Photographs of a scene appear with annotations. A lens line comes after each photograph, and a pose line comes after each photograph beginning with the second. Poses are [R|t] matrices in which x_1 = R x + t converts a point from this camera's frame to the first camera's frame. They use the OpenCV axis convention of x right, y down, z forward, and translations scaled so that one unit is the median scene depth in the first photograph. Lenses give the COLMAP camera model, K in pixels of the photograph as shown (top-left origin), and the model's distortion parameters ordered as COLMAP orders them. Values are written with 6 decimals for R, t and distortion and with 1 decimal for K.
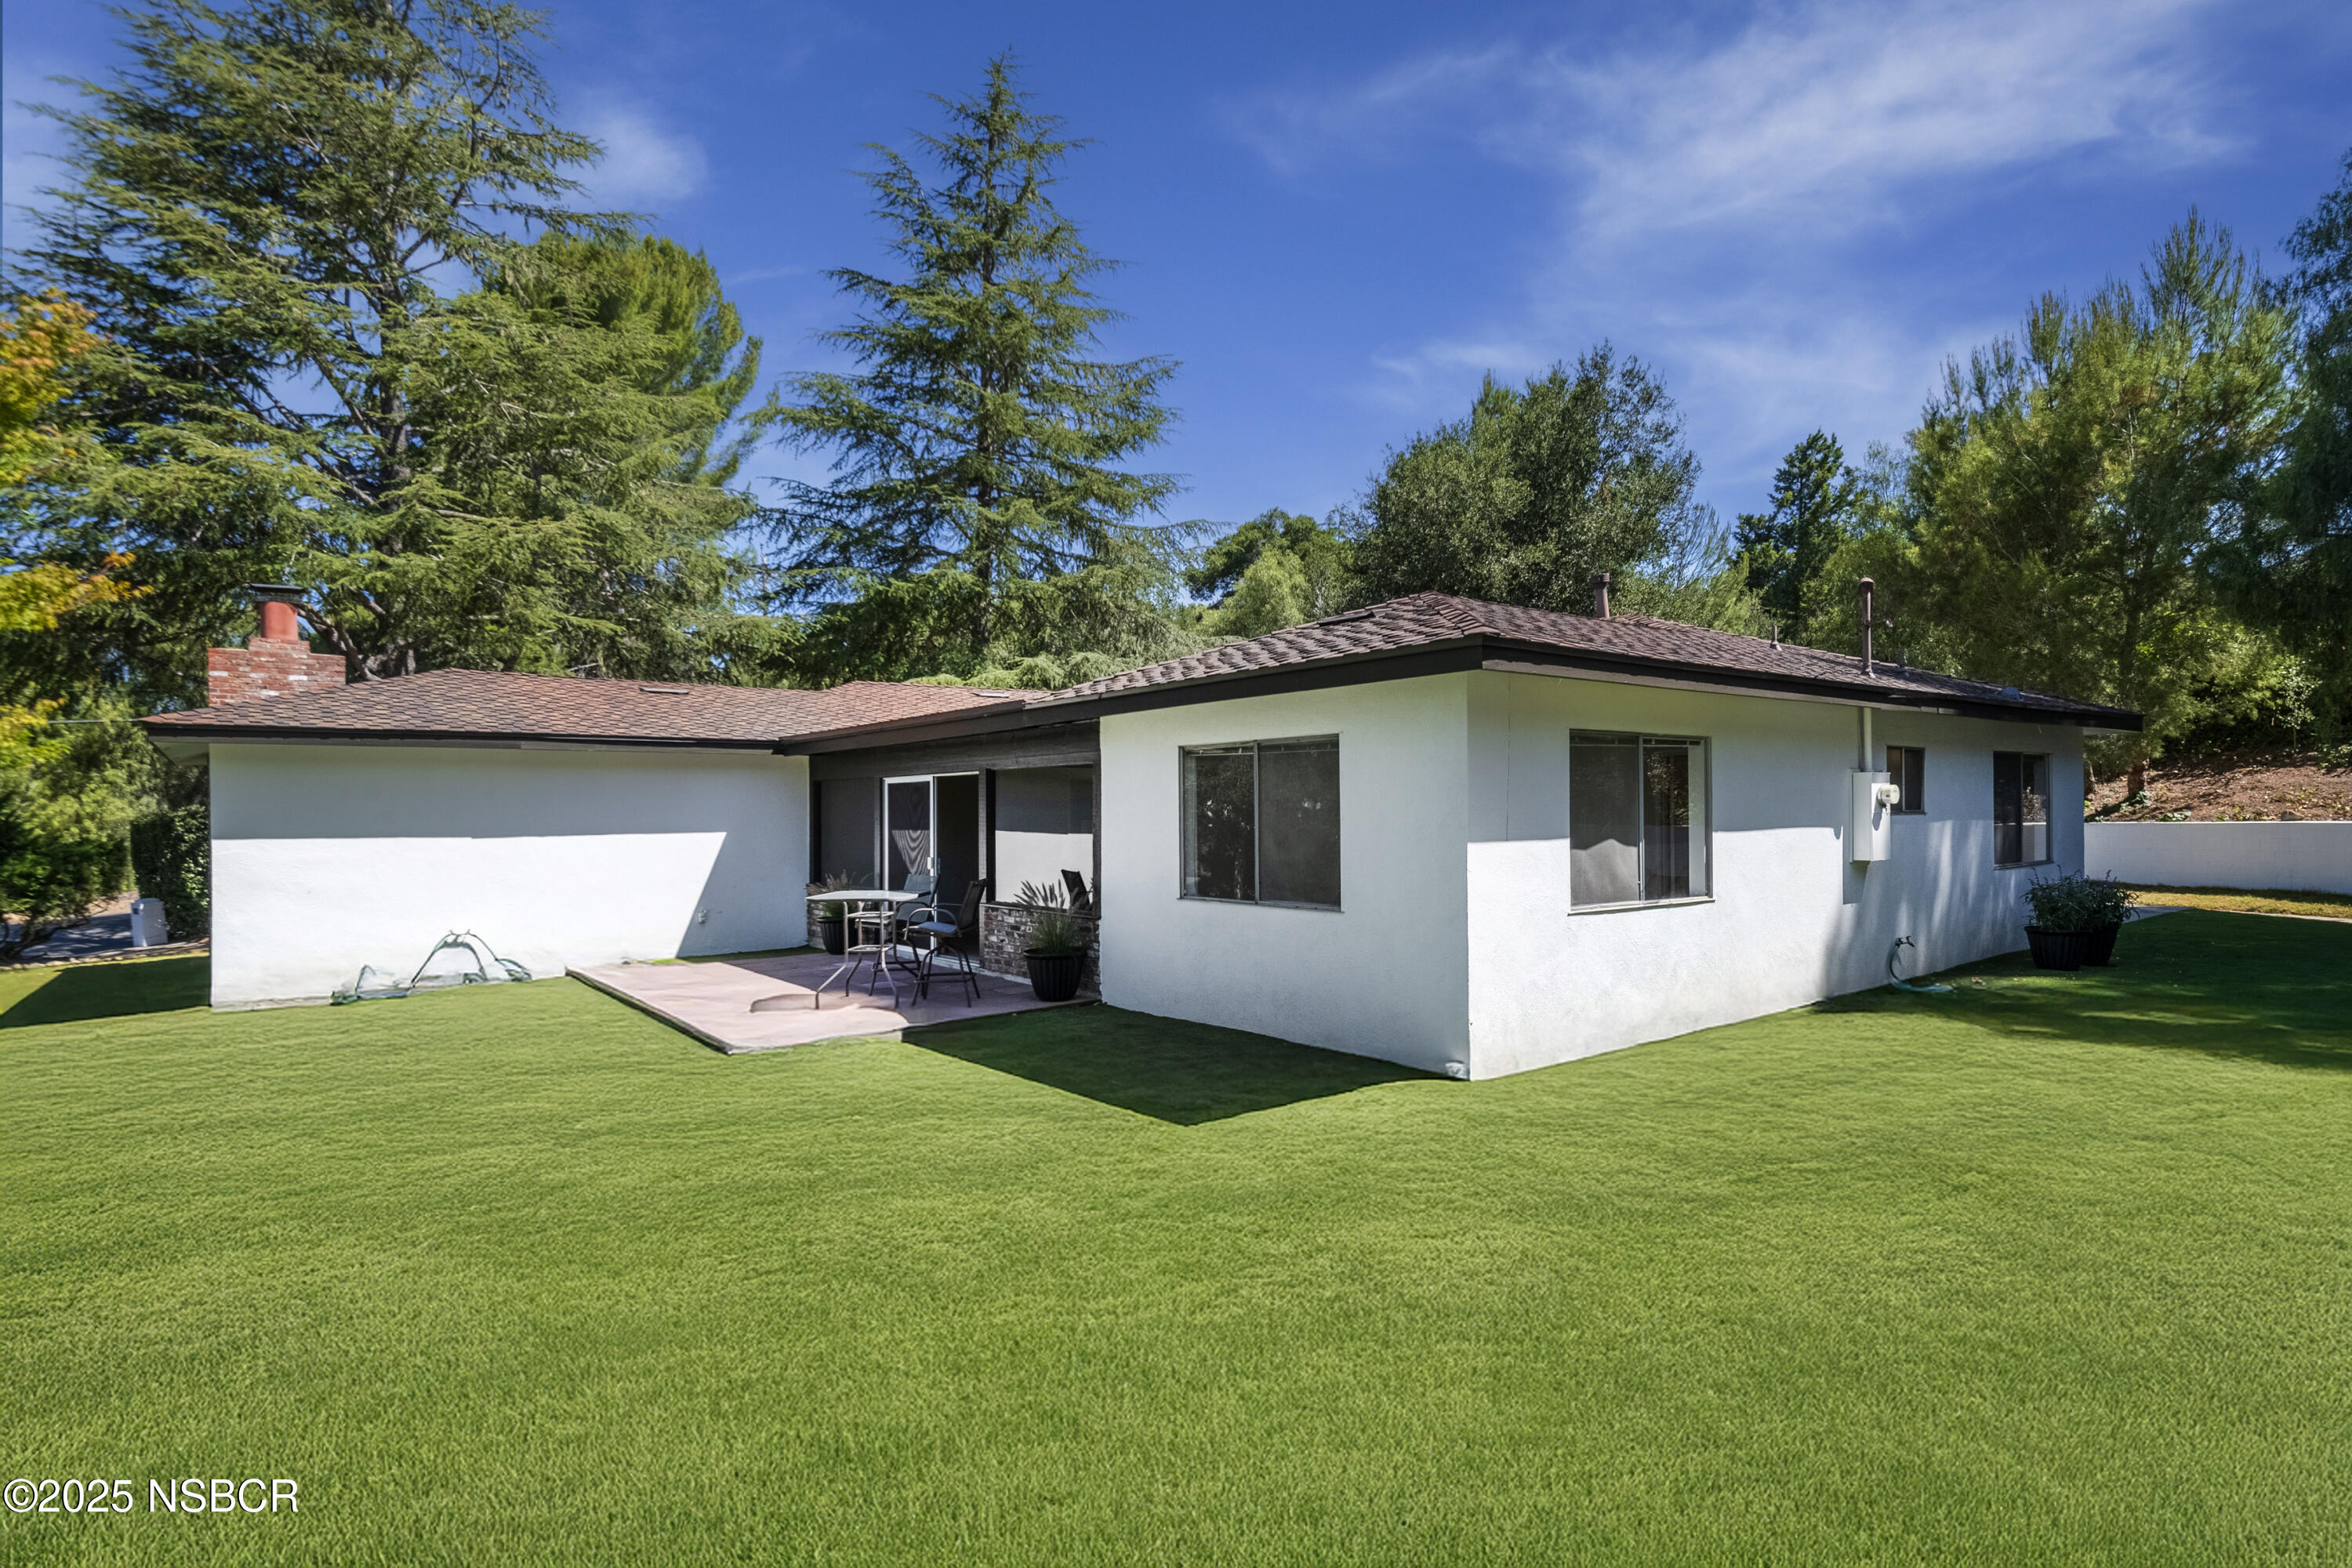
lens RADIAL K [[1186.1, 0, 1176.0], [0, 1186.1, 784.0], [0, 0, 1]] dist [-0.000063, -0.000005]
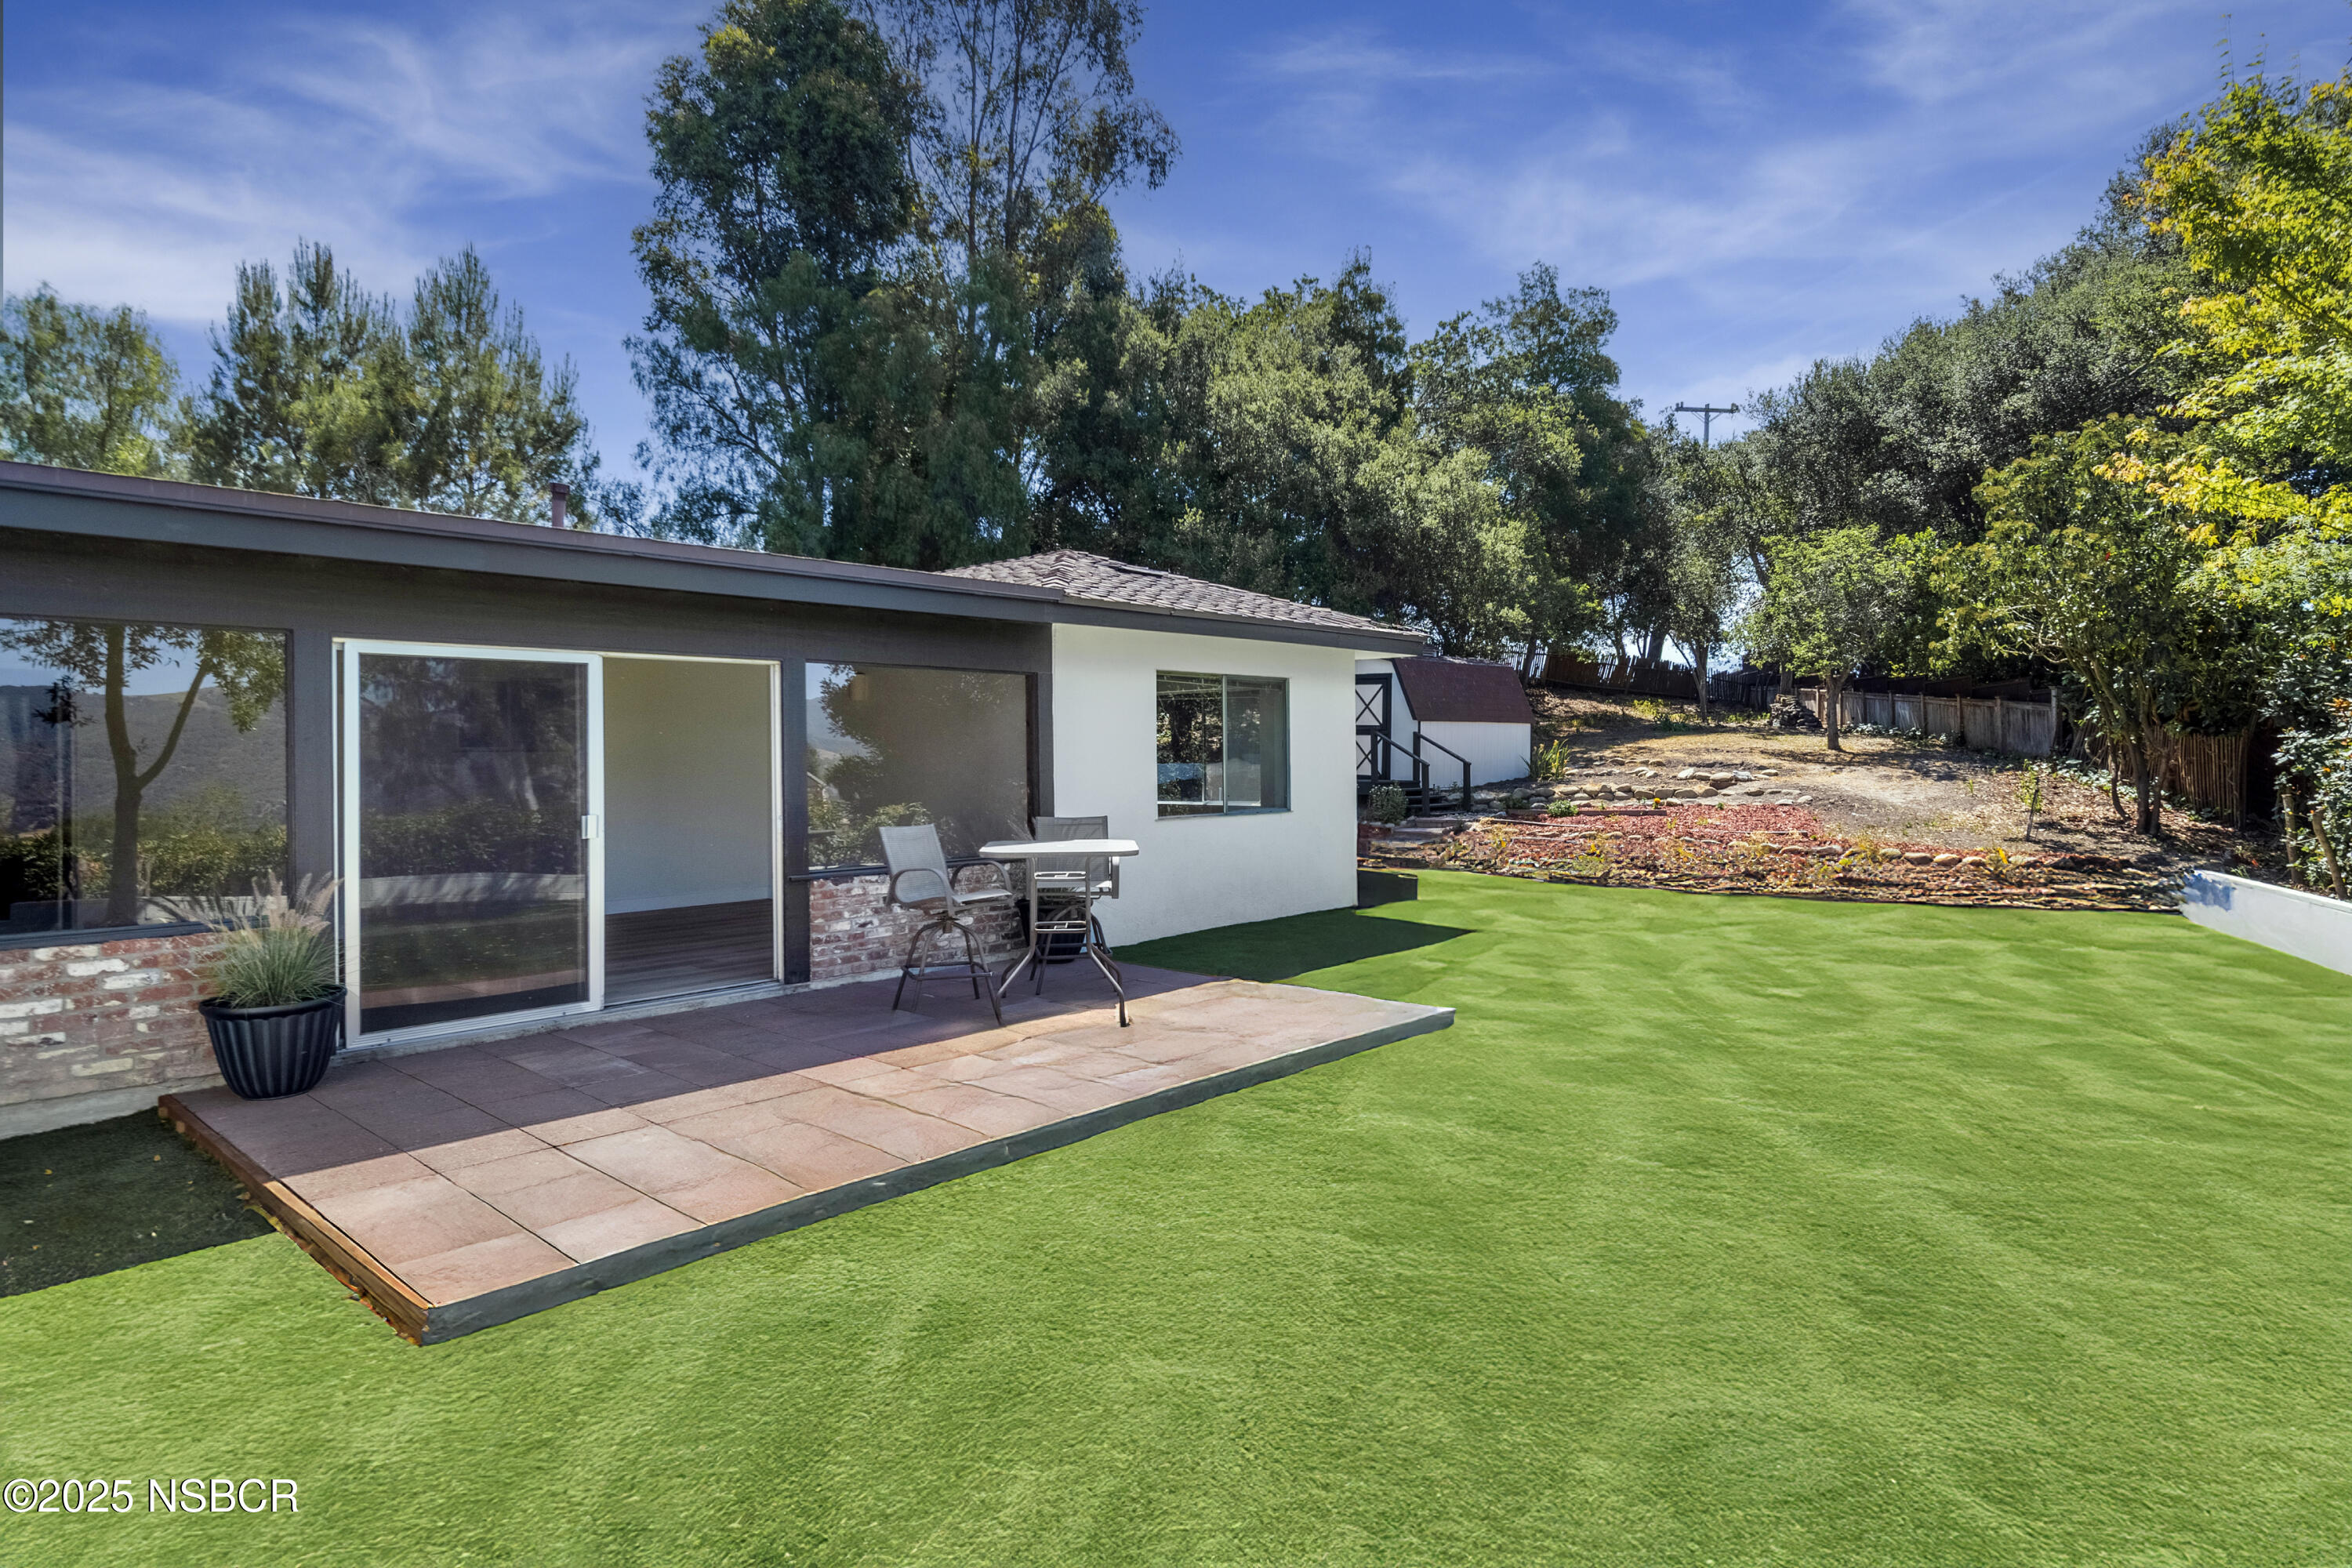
lens RADIAL K [[1253.0, 0, 1176.0], [0, 1253.0, 784.0], [0, 0, 1]] dist [-0.000459, -0.000206]
pose [[-0.148645, 0.003925, 0.988883, -1.107336], [0.000087, 0.999992, -0.003956, 0.072445], [-0.988891, -0.000502, -0.148644, 1.194366]]
